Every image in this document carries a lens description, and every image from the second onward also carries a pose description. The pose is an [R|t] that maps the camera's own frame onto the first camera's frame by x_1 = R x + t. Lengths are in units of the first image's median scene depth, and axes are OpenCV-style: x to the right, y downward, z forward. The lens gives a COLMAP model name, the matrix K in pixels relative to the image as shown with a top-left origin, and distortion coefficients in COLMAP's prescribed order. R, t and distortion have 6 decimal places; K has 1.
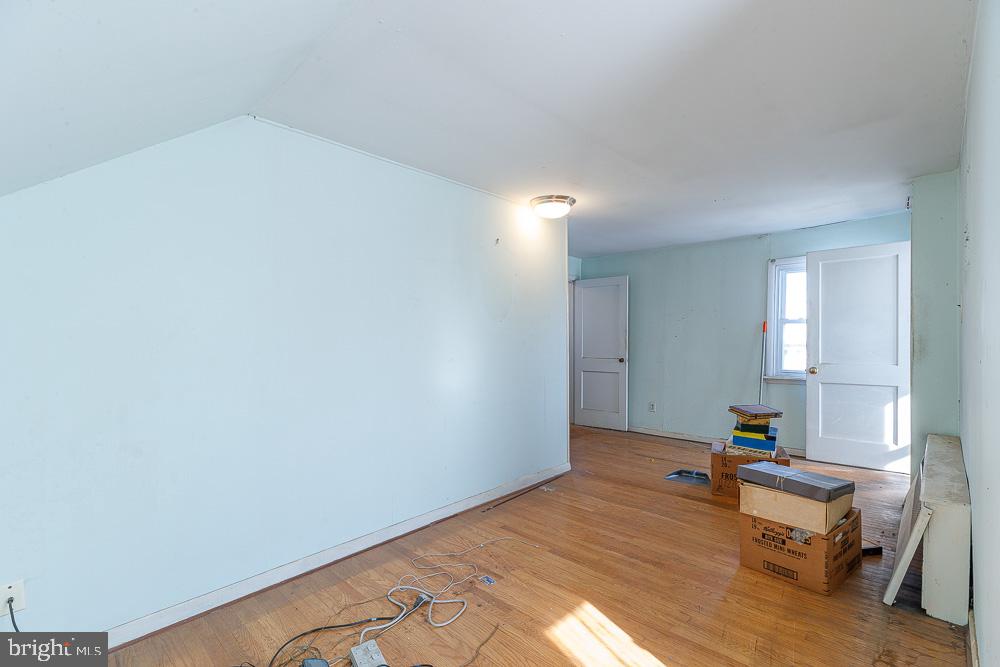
lens RADIAL K [[460.4, 0, 498.8], [0, 460.4, 337.6], [0, 0, 1]] dist [-0.000909, -0.000018]
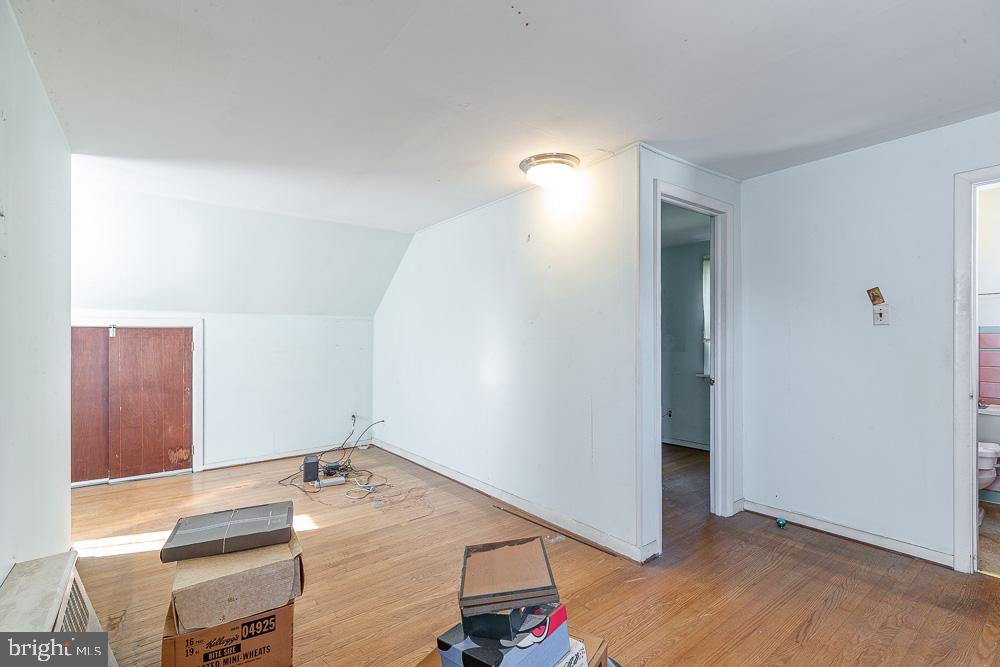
lens RADIAL K [[460.4, 0, 498.7], [0, 460.4, 333.1], [0, 0, 1]] dist [-0.000909, -0.000018]
pose [[-0.153641, 0.001379, -0.988126, 1.068983], [0.001984, 0.999997, 0.001087, -0.018935], [0.988125, -0.001794, -0.153644, 1.250737]]
